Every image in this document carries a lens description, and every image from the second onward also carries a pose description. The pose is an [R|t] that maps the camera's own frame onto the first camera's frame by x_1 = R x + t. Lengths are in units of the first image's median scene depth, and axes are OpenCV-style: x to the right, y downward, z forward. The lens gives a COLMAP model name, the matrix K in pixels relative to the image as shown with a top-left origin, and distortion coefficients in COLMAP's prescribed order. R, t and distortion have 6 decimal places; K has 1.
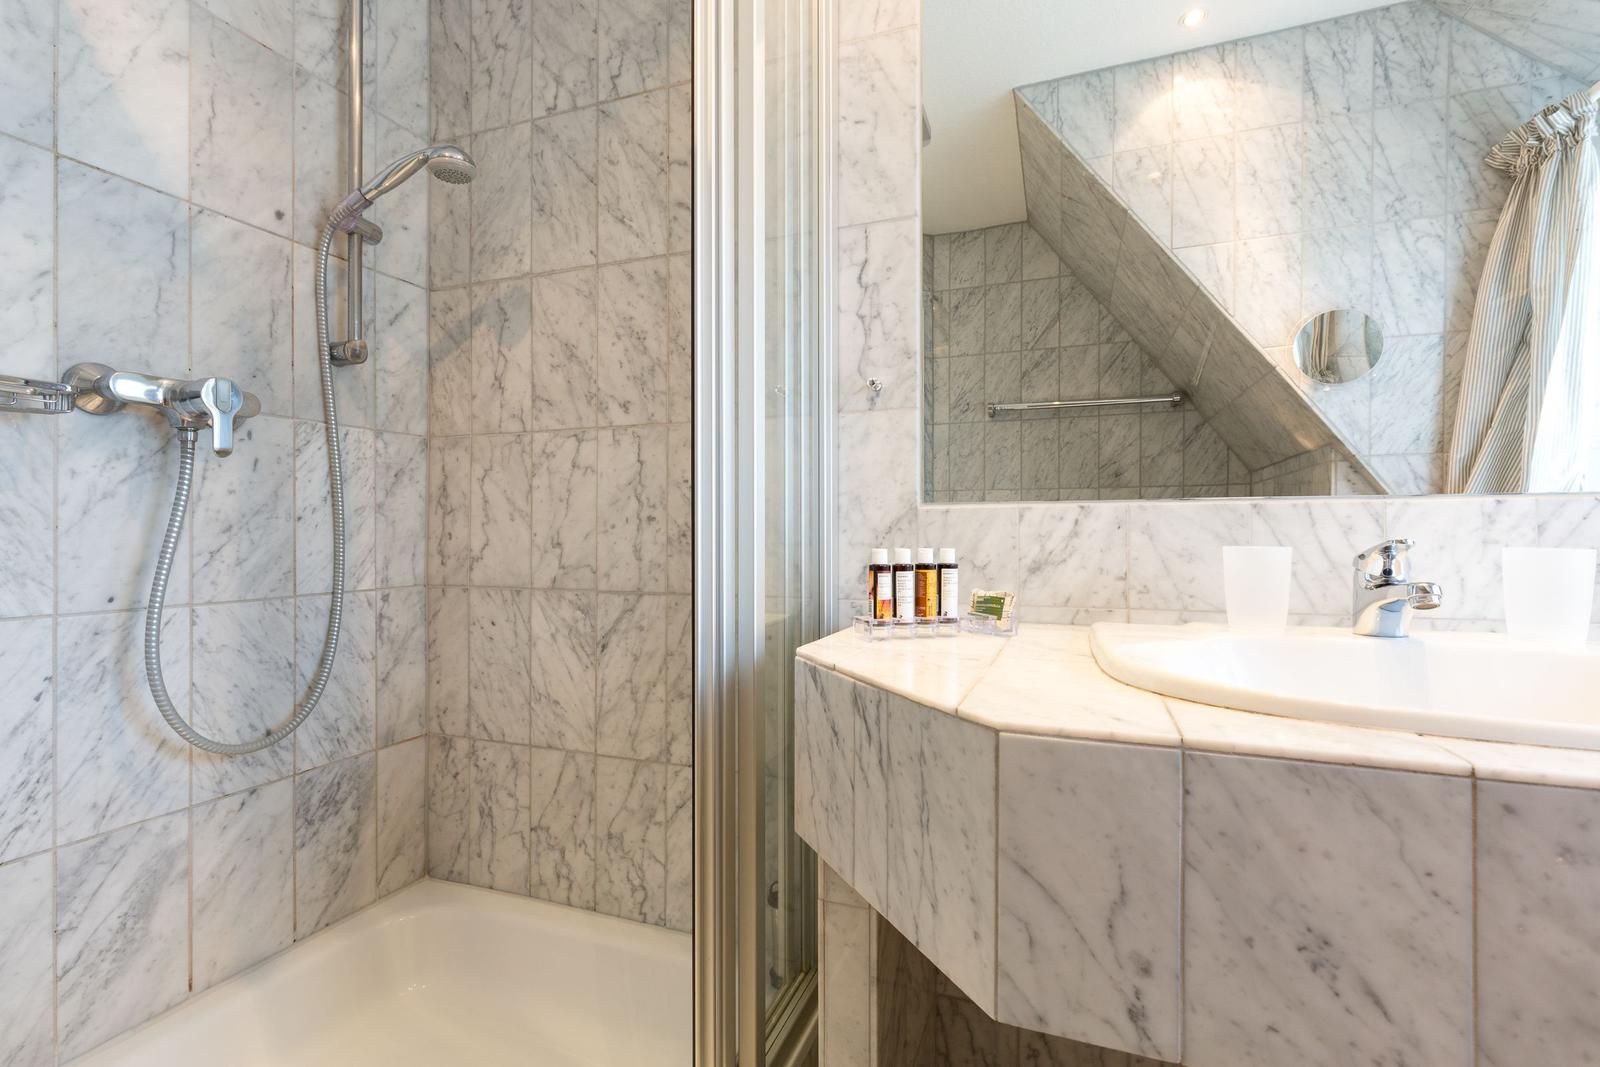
lens RADIAL K [[718.5, 0, 802.2], [0, 718.5, 528.8], [0, 0, 1]] dist [-0.000208, -0.000903]
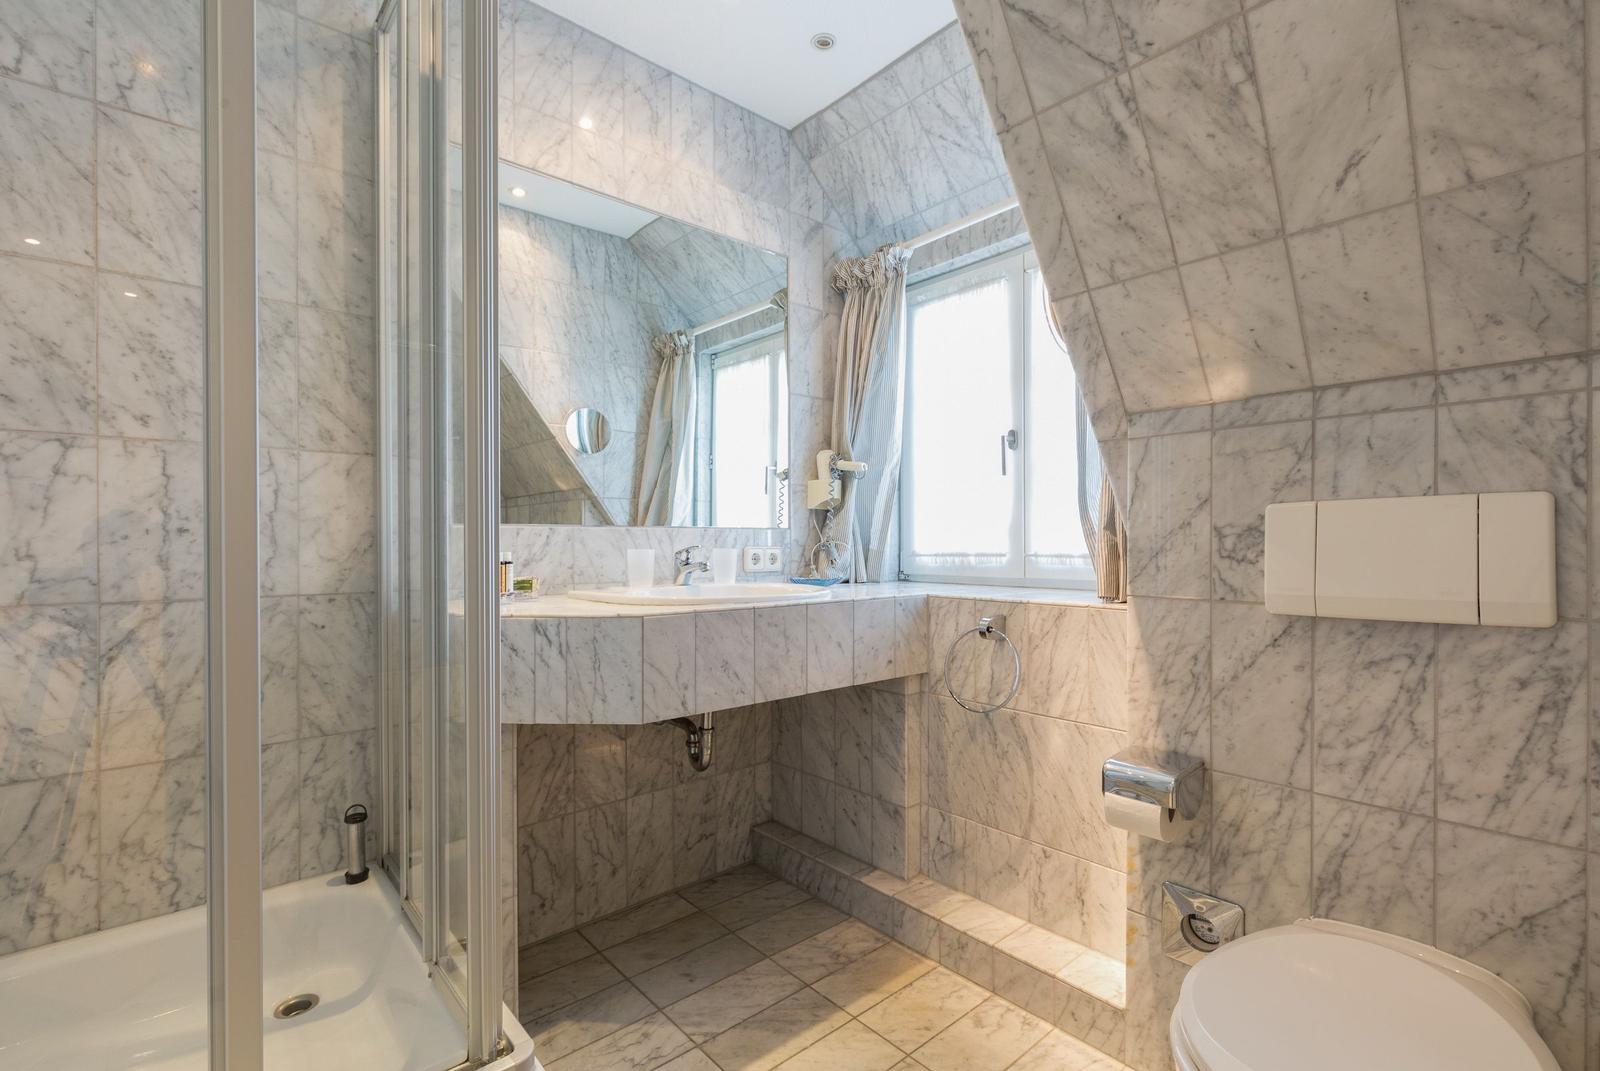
lens RADIAL K [[718.5, 0, 802.2], [0, 718.5, 530.8], [0, 0, 1]] dist [-0.000208, -0.000903]
pose [[0.469191, 0.014730, 0.882974, -0.701257], [-0.002224, 0.999877, -0.015498, 0.000972], [-0.883094, 0.005307, 0.469166, -0.302292]]
